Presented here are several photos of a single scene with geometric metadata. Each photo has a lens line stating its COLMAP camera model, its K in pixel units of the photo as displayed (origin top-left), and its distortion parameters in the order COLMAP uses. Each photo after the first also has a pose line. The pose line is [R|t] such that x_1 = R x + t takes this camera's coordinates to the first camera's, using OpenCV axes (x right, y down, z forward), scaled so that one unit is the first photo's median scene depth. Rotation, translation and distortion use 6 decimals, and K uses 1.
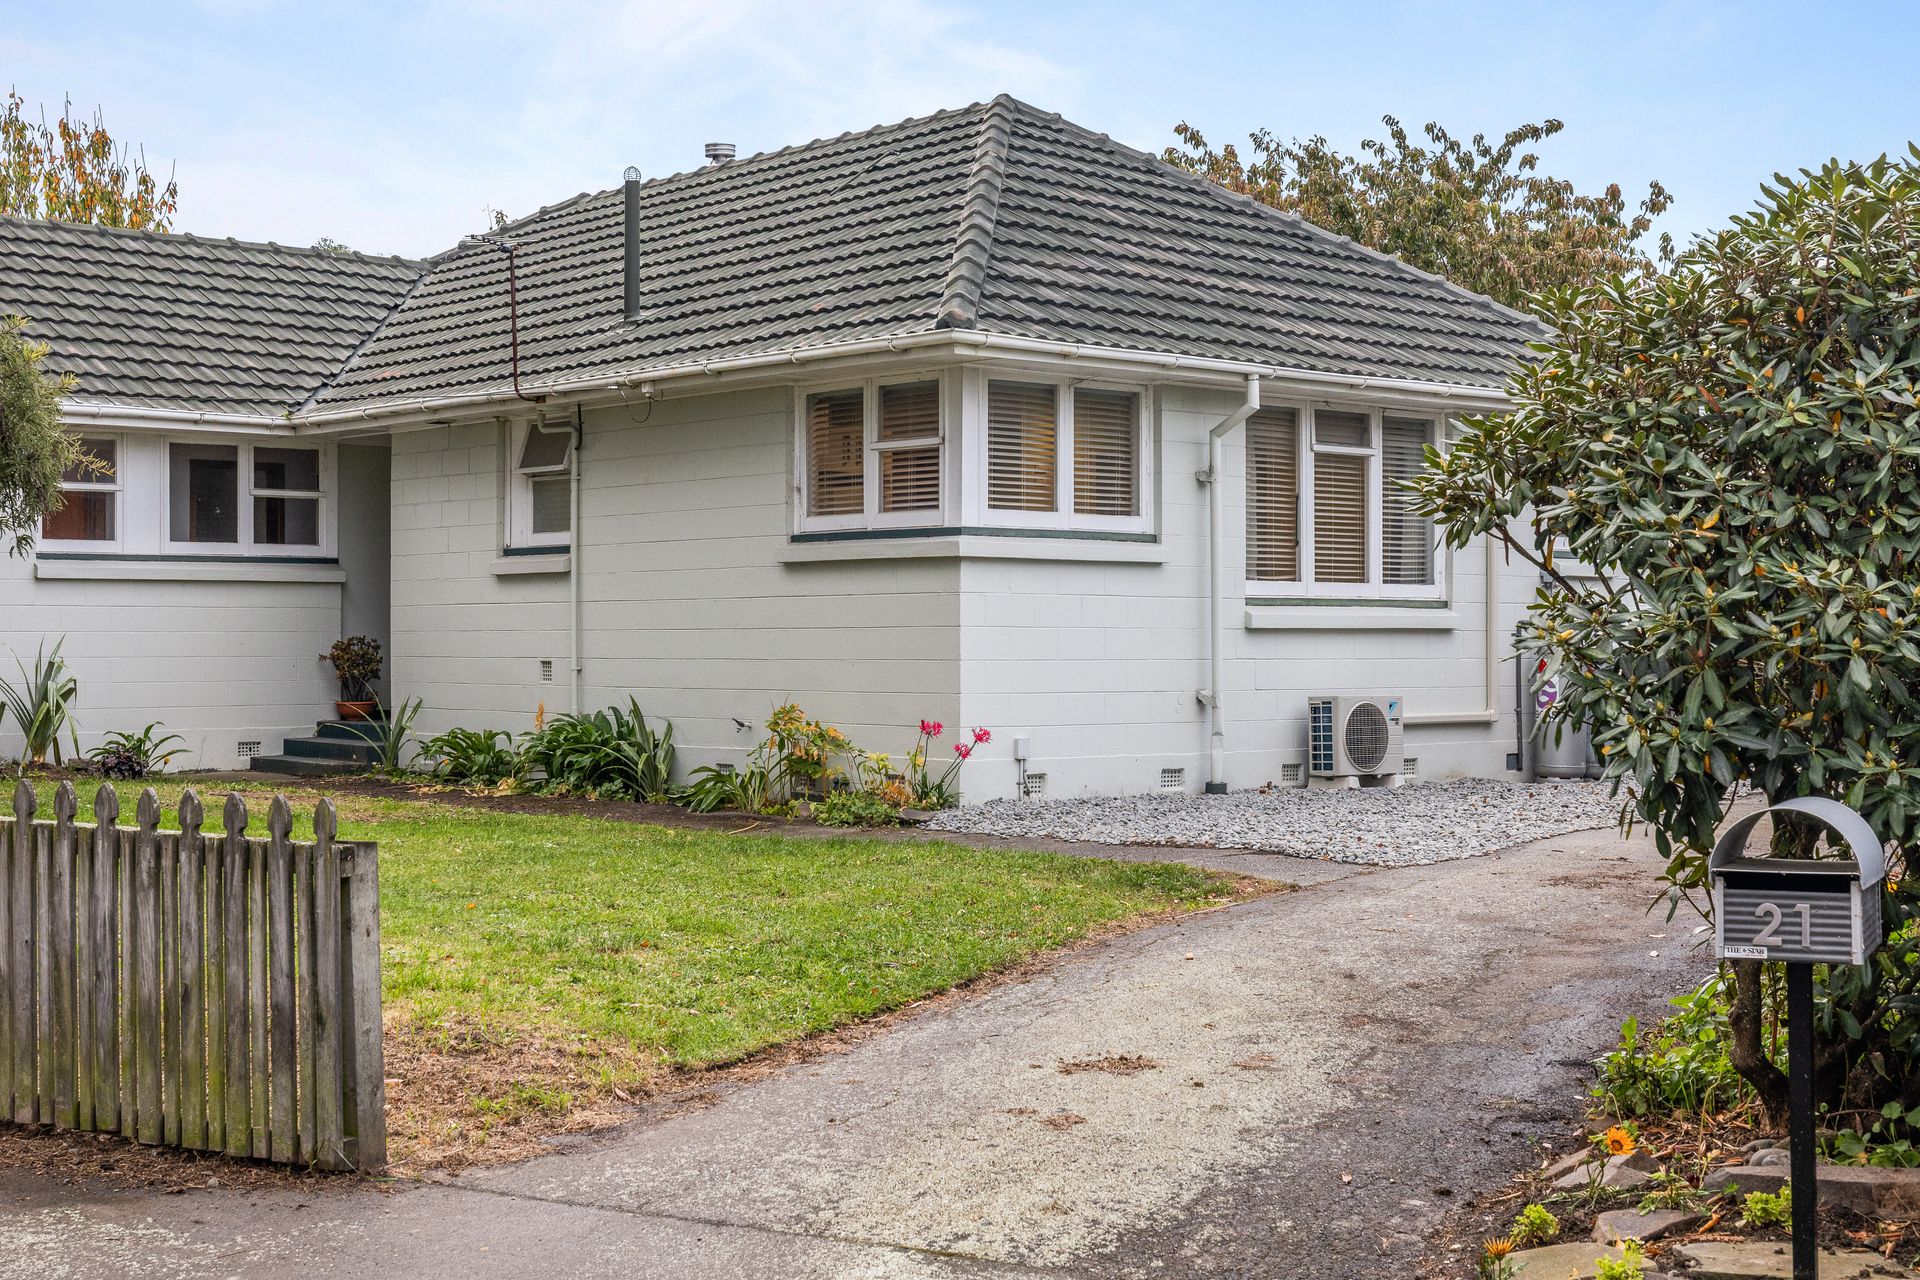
lens RADIAL K [[2658.9, 0, 960.7], [0, 2658.9, 649.2], [0, 0, 1]] dist [-0.001719, 0.000000]
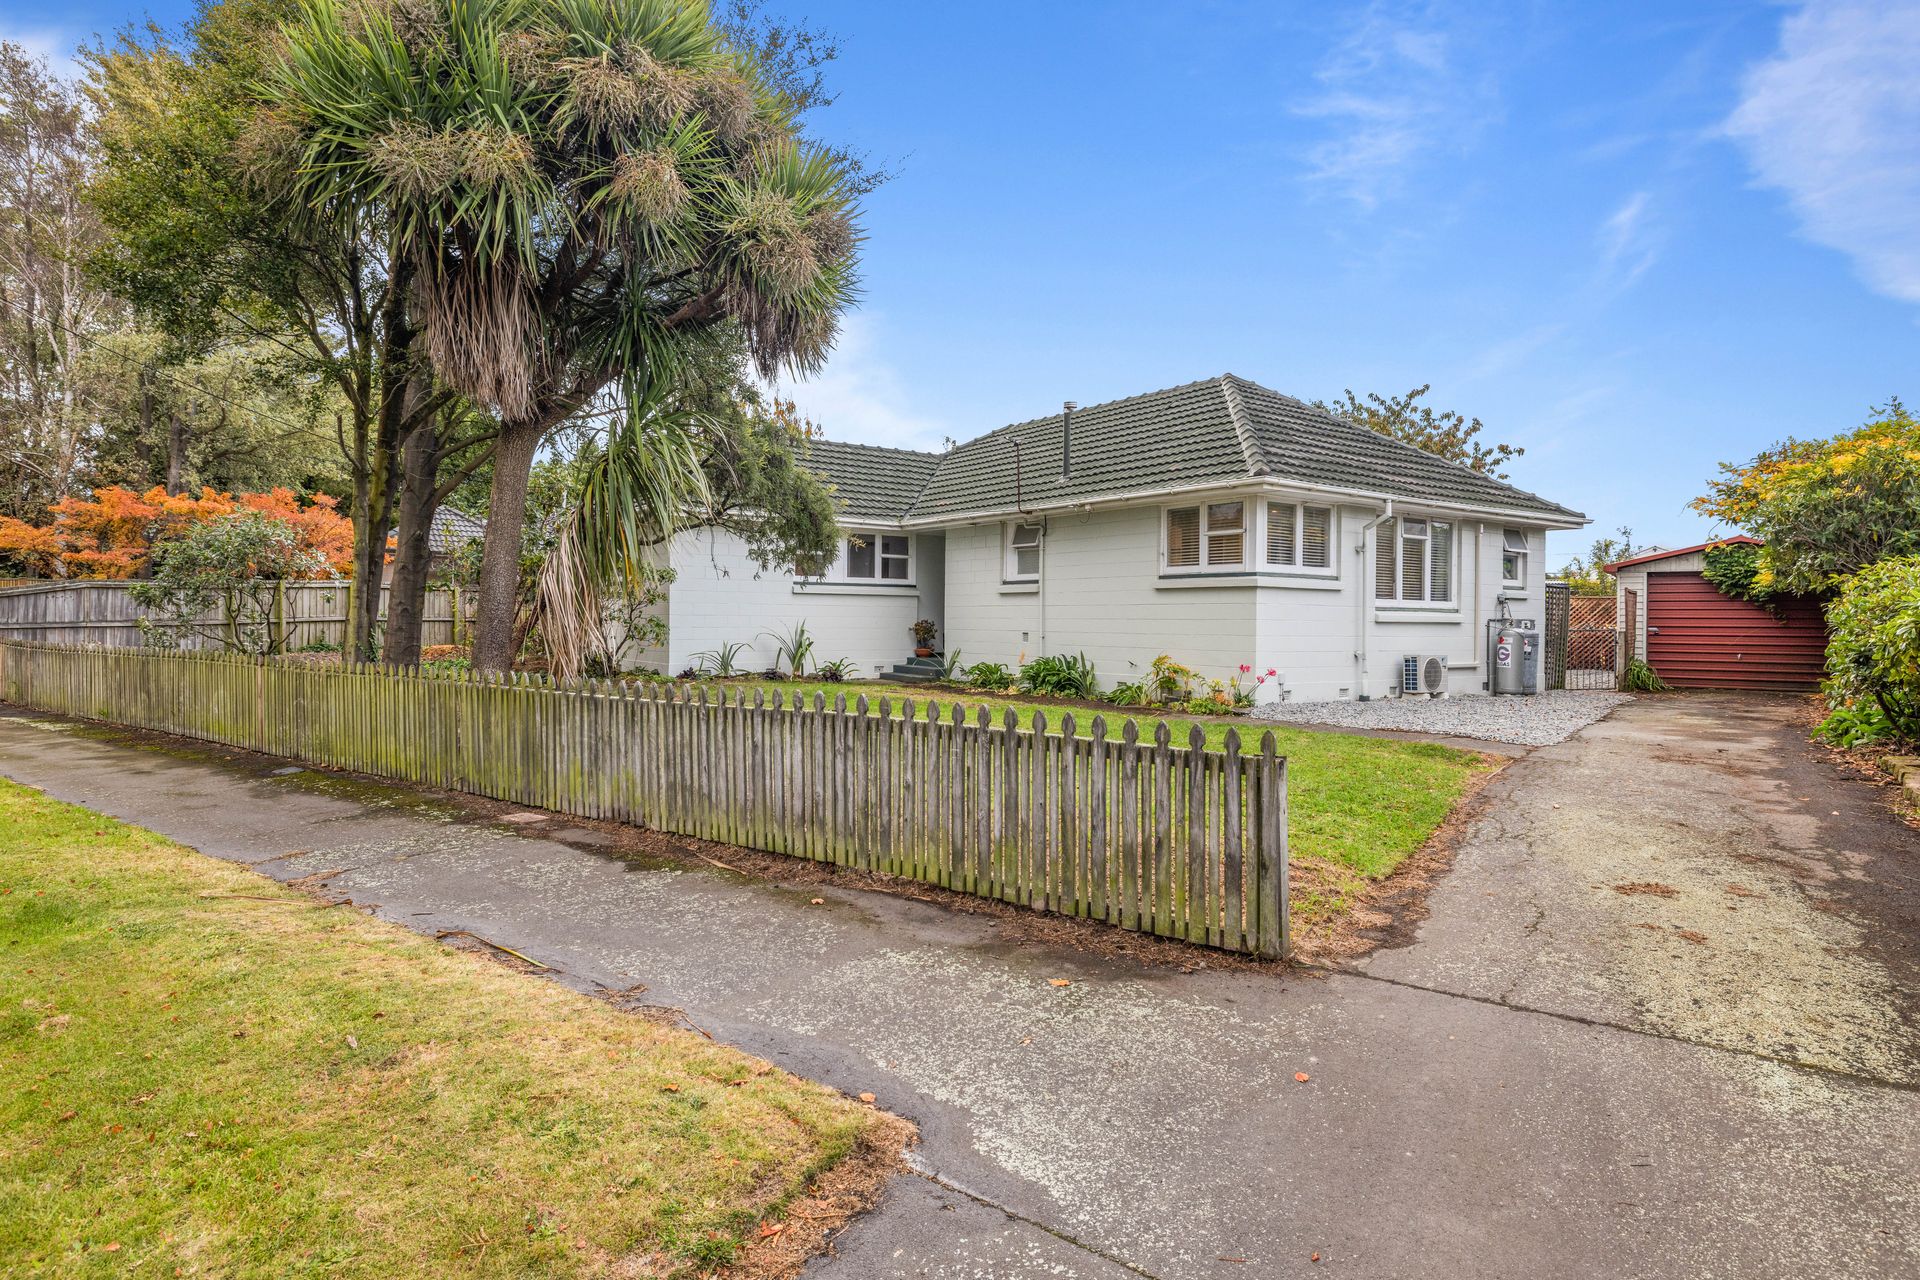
lens RADIAL K [[1100.3, 0, 958.5], [0, 1100.3, 623.5], [0, 0, 1]] dist [0.004902, 0.001193]
pose [[0.993189, 0.011435, -0.115949, -0.113832], [-0.011548, 0.999933, -0.000302, -0.002234], [0.115937, 0.001639, 0.993255, 0.099956]]
